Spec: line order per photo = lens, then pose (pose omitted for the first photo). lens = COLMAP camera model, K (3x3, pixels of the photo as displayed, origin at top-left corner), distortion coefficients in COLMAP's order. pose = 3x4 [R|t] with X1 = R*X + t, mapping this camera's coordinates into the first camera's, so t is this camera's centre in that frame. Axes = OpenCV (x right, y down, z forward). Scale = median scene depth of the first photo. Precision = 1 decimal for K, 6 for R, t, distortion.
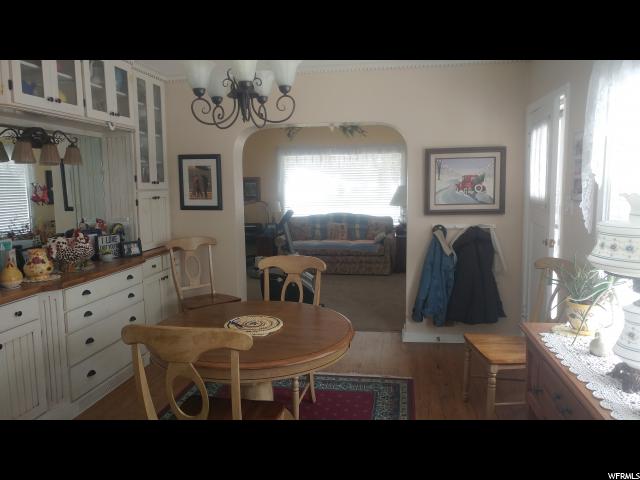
lens RADIAL K [[460.2, 0, 319.2], [0, 460.2, 238.5], [0, 0, 1]] dist [0.006953, 0.004933]
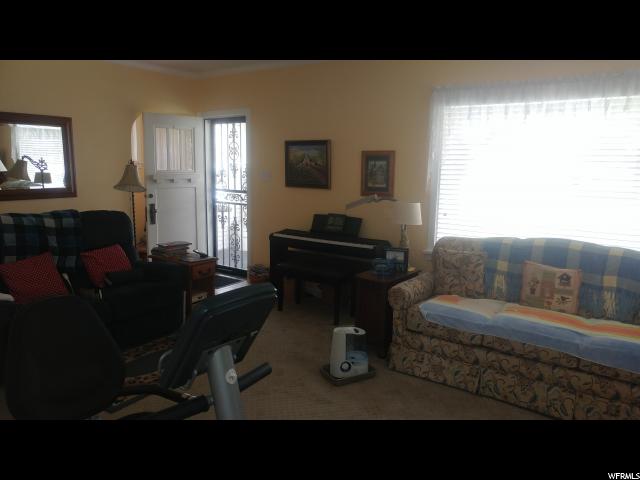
lens RADIAL K [[460.2, 0, 318.0], [0, 460.2, 234.1], [0, 0, 1]] dist [0.006953, 0.004933]
pose [[0.895859, 0.090820, -0.434957, 0.057348], [-0.077808, 0.995828, 0.047674, -0.129783], [0.437472, -0.008867, 0.899188, 1.097327]]
